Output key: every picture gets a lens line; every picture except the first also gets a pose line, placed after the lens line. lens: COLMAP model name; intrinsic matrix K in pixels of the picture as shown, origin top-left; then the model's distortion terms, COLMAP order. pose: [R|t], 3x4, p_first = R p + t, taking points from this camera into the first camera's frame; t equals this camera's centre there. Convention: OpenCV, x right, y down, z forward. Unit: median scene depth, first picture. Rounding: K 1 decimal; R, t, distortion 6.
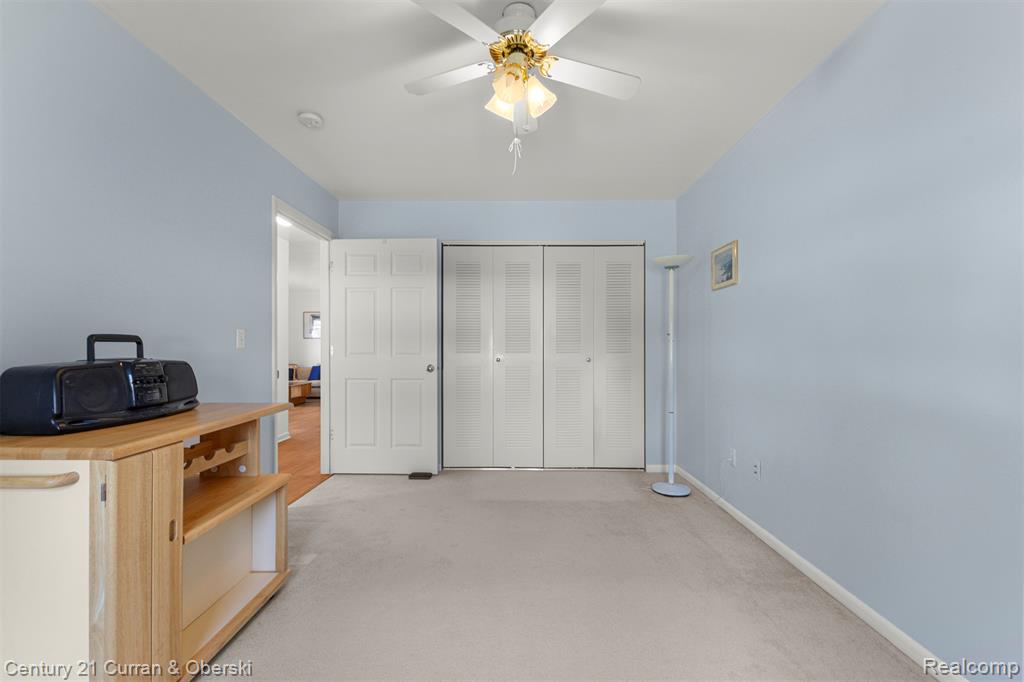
lens RADIAL K [[445.0, 0, 513.1], [0, 445.0, 348.8], [0, 0, 1]] dist [0.002337, 0.000457]
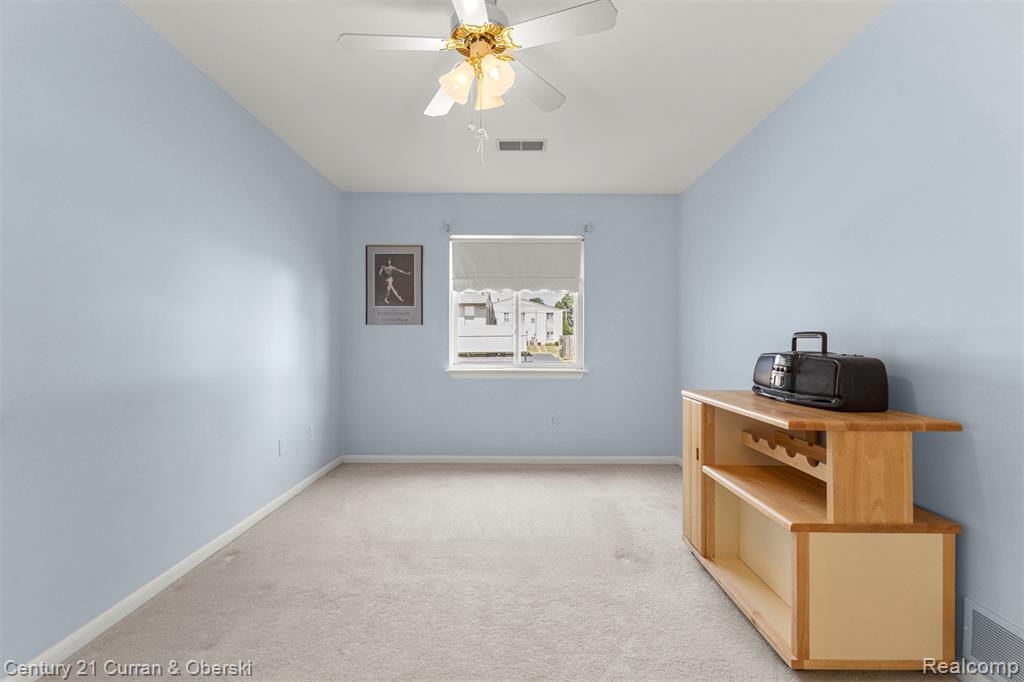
lens RADIAL K [[445.0, 0, 513.1], [0, 445.0, 348.8], [0, 0, 1]] dist [0.002337, 0.000457]
pose [[-0.999981, -0.003808, 0.004904, -0.083429], [-0.003758, 0.999942, 0.010127, 0.004675], [-0.004942, 0.010108, -0.999937, 2.121087]]
